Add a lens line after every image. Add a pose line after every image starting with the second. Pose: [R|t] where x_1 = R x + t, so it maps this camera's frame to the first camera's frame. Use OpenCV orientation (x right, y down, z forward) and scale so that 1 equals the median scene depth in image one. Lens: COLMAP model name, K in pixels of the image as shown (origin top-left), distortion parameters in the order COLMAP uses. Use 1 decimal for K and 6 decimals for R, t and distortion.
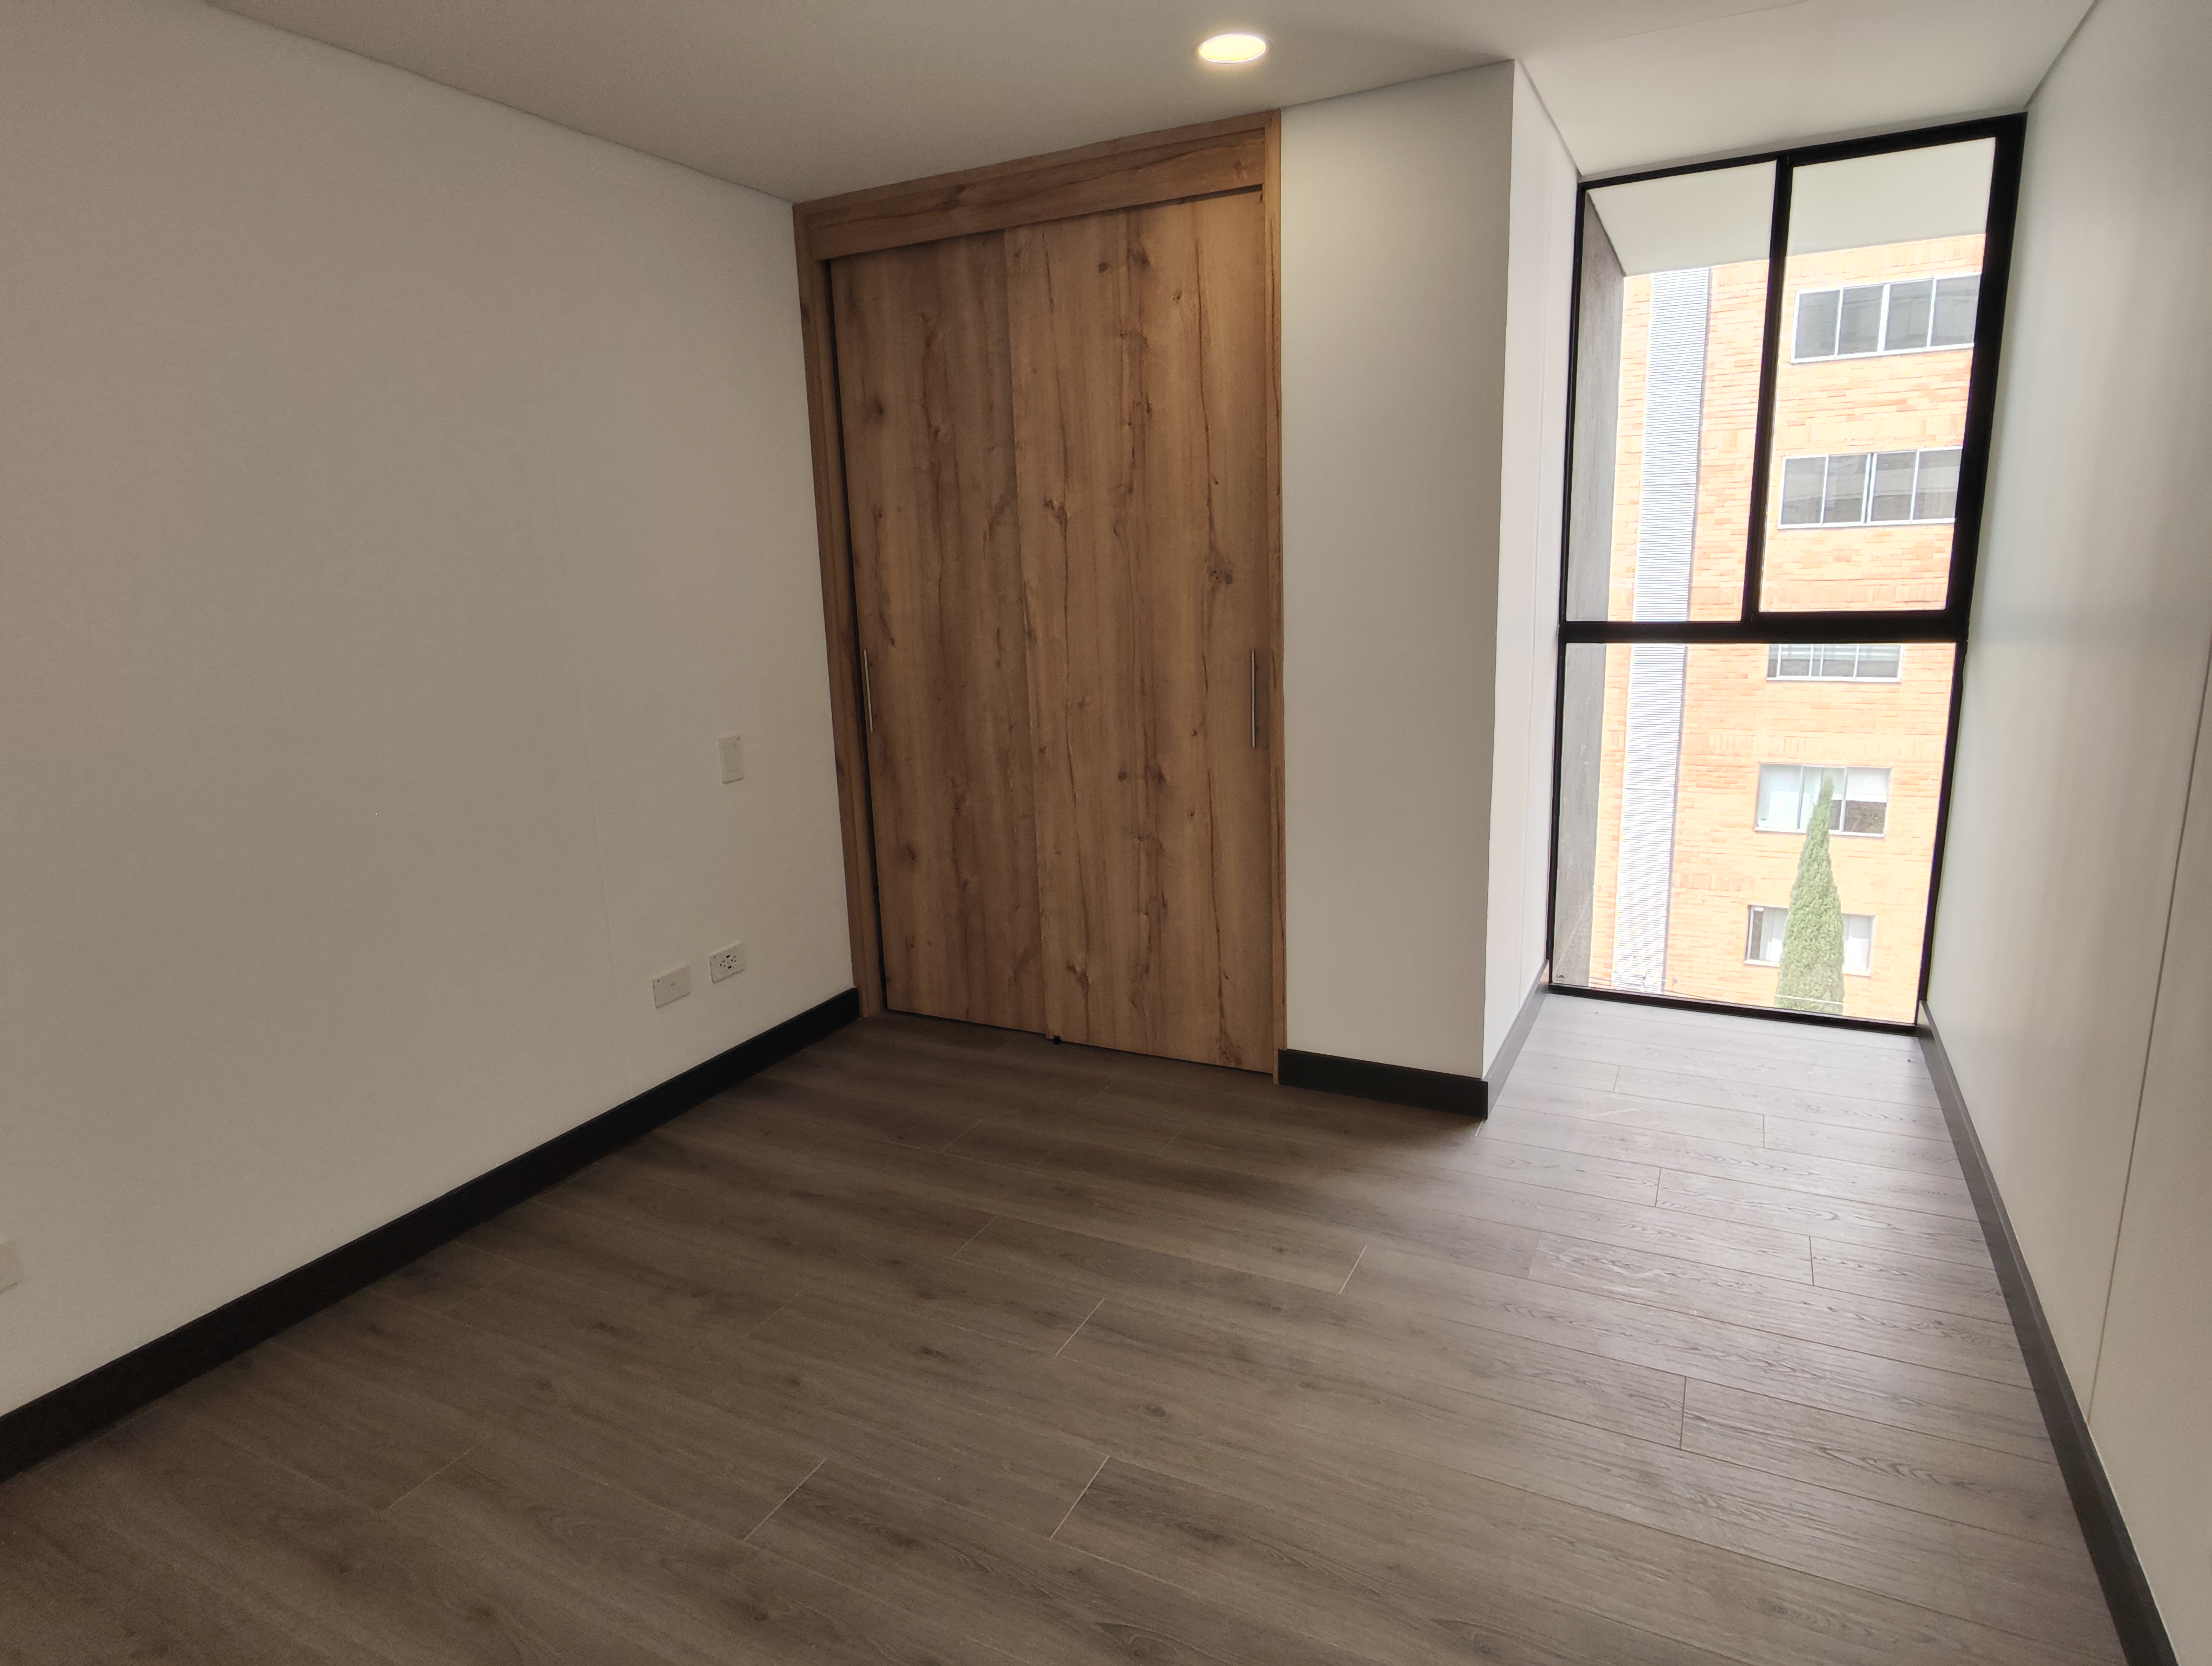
lens RADIAL K [[1254.2, 0, 1102.6], [0, 1254.2, 826.1], [0, 0, 1]] dist [-0.004848, 0.006322]
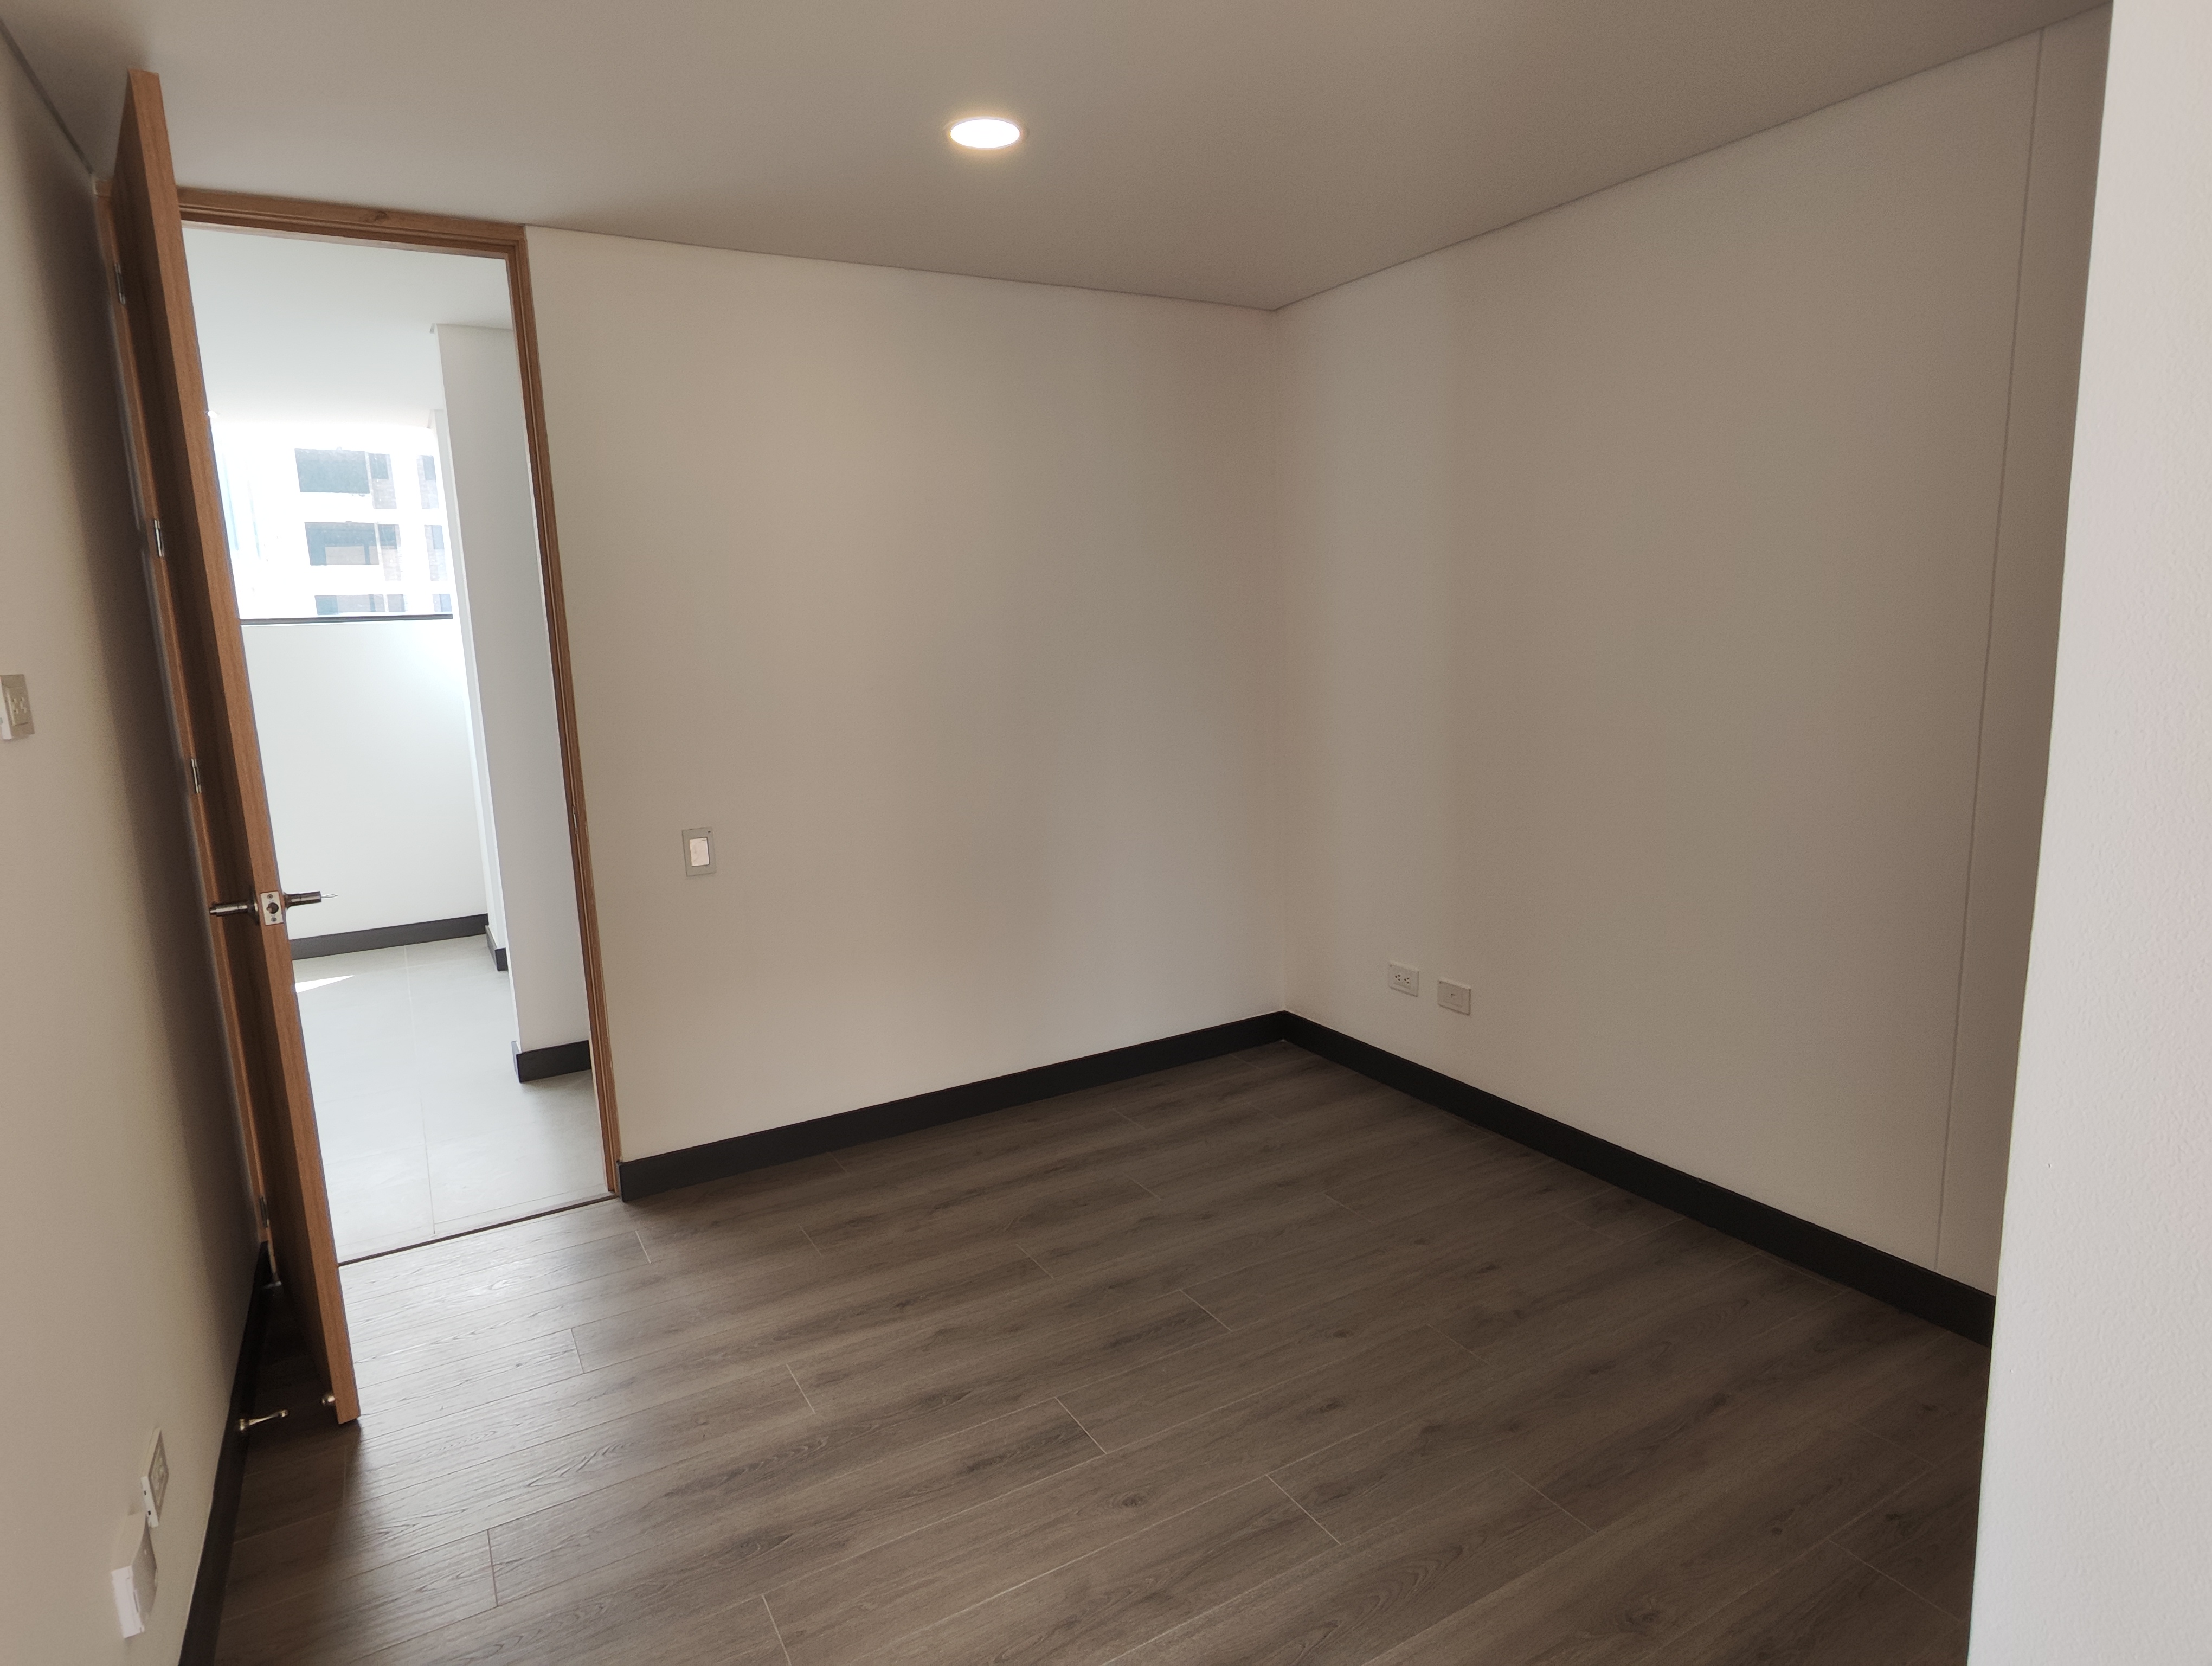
lens RADIAL K [[1254.2, 0, 1102.6], [0, 1254.2, 826.1], [0, 0, 1]] dist [-0.004848, 0.006322]
pose [[-0.548109, 0.185354, -0.815611, 0.715777], [-0.122580, 0.946805, 0.297546, -0.311156], [0.827376, 0.263065, -0.496232, 1.243169]]
